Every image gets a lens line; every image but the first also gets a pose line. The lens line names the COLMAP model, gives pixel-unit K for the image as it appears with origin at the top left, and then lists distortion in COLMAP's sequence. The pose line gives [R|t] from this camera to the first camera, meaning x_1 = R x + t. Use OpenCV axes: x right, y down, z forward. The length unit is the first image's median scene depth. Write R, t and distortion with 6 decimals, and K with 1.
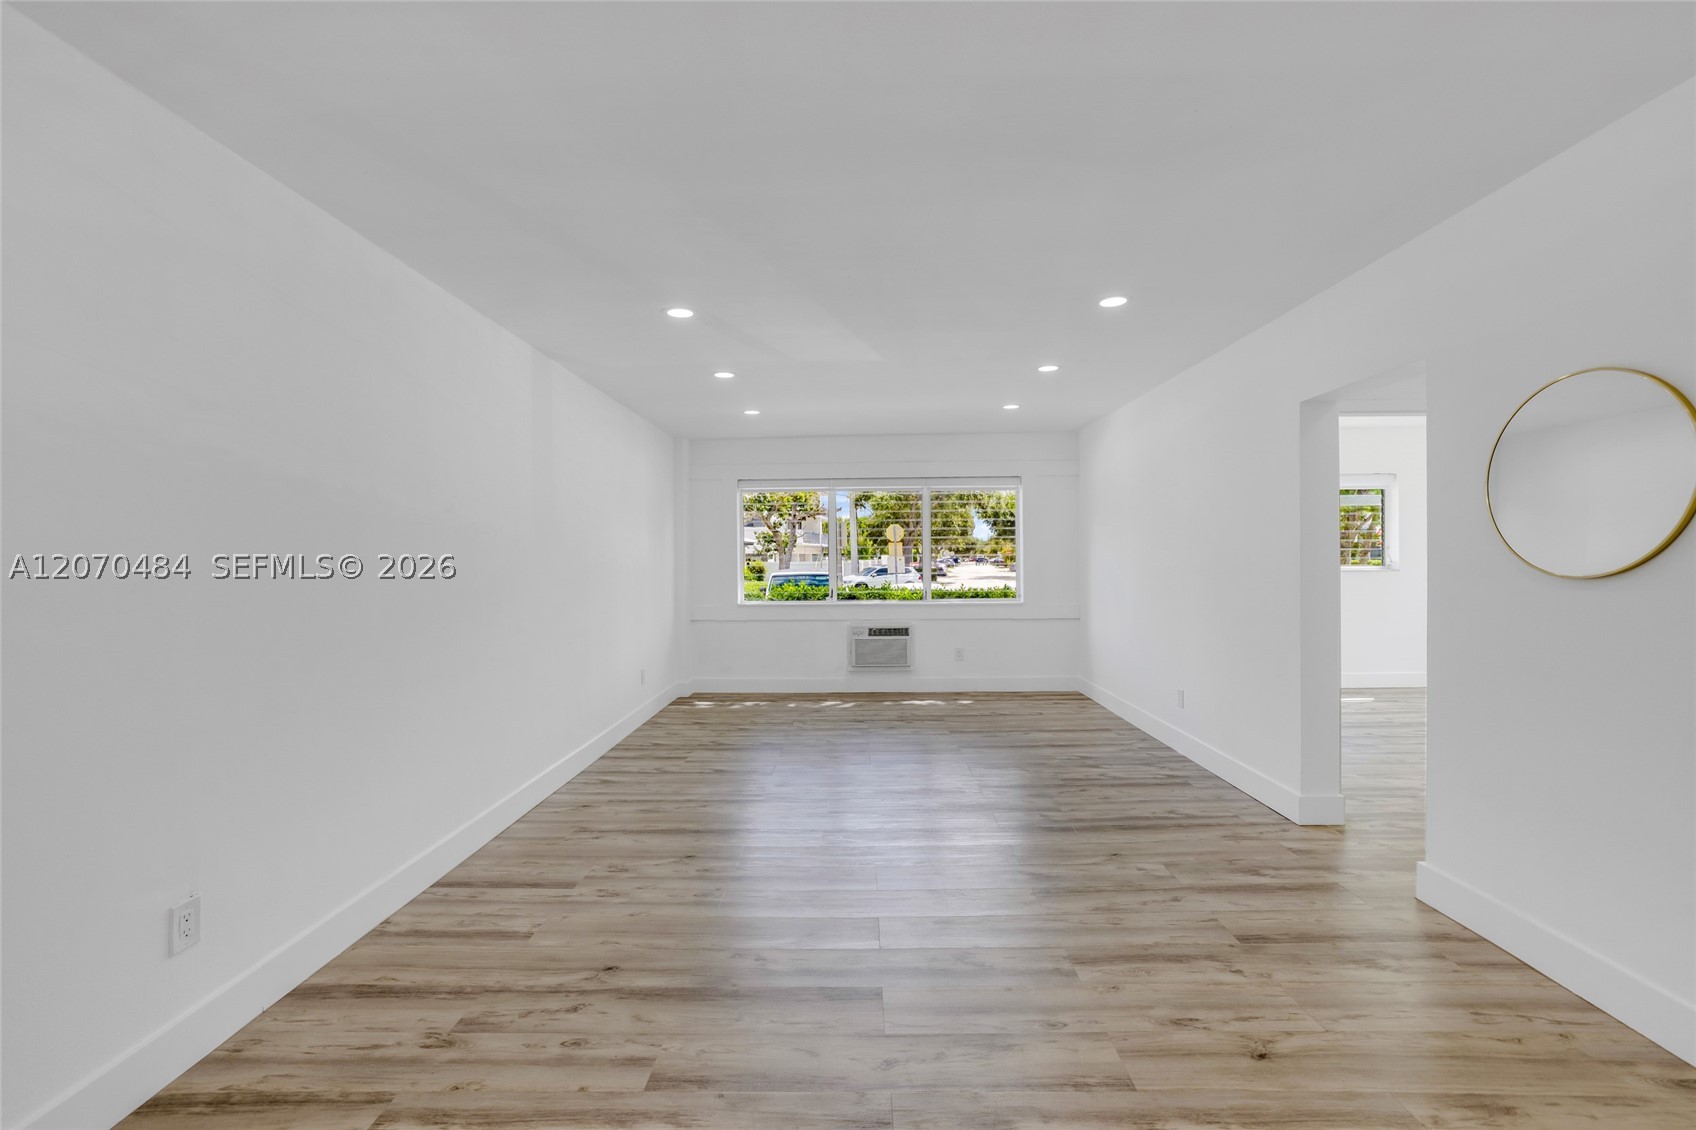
lens RADIAL K [[728.5, 0, 855.7], [0, 728.5, 562.1], [0, 0, 1]] dist [-0.054095, 0.030910]
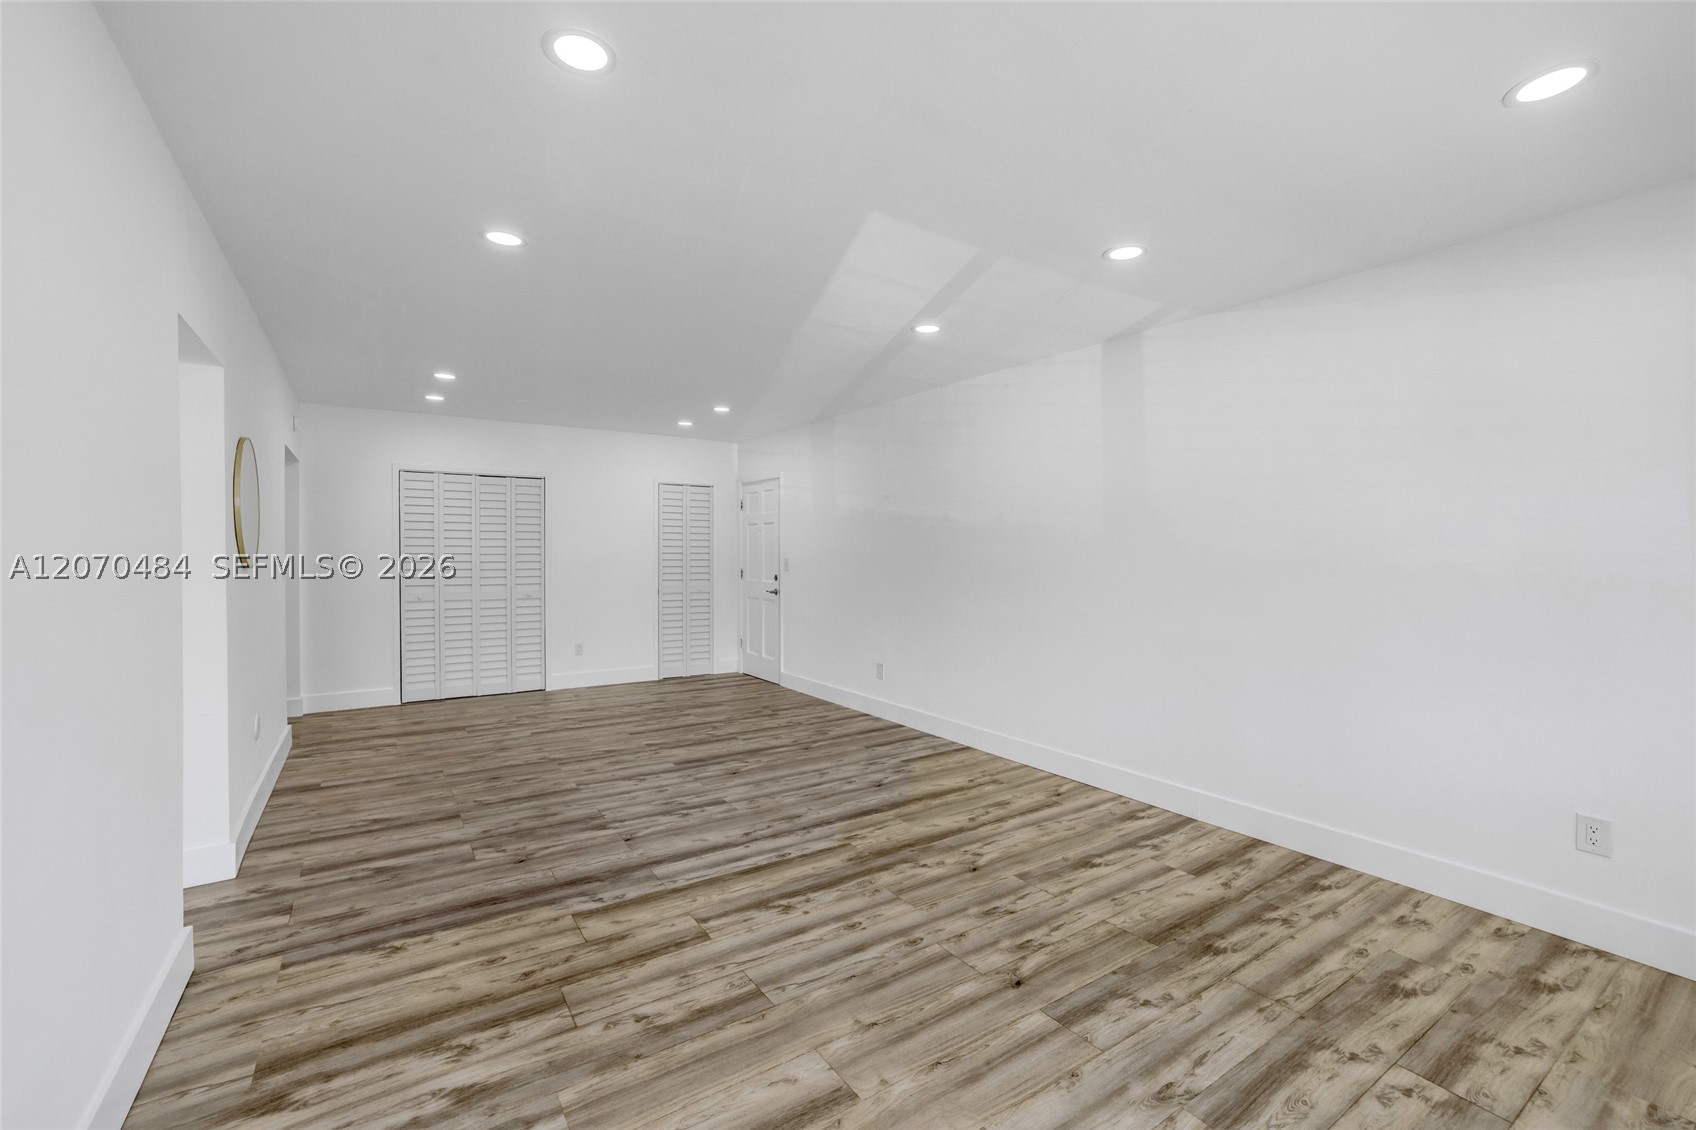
lens RADIAL K [[728.5, 0, 855.7], [0, 728.5, 562.1], [0, 0, 1]] dist [-0.054095, 0.030910]
pose [[-0.823784, 0.015382, -0.566696, 0.456900], [0.003594, 0.999753, 0.021912, -0.014120], [0.566893, 0.016014, -0.823636, 1.760915]]
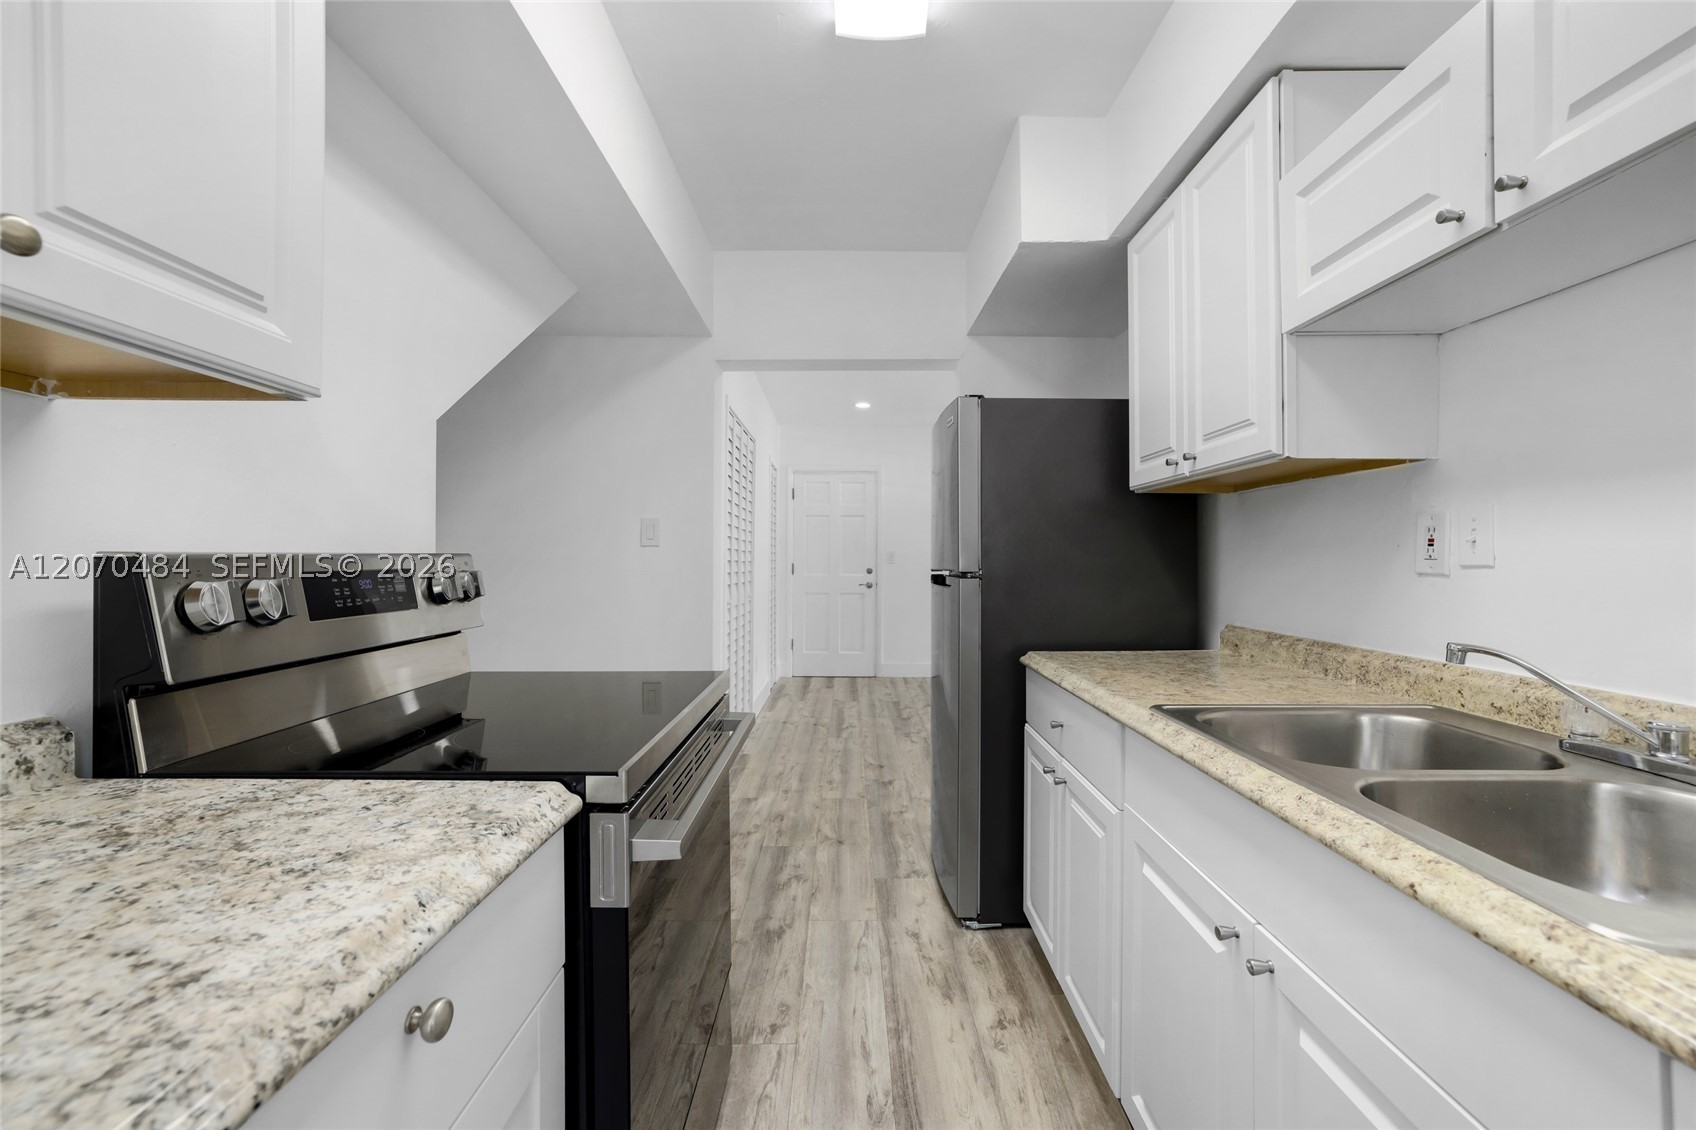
lens RADIAL K [[727.2, 0, 848.5], [0, 727.2, 559.9], [0, 0, 1]] dist [-0.052177, 0.029421]
pose [[0.014850, 0.007548, -0.999861, 1.468043], [-0.006250, 0.999953, 0.007456, 0.028001], [0.999870, 0.006139, 0.014897, -0.053914]]
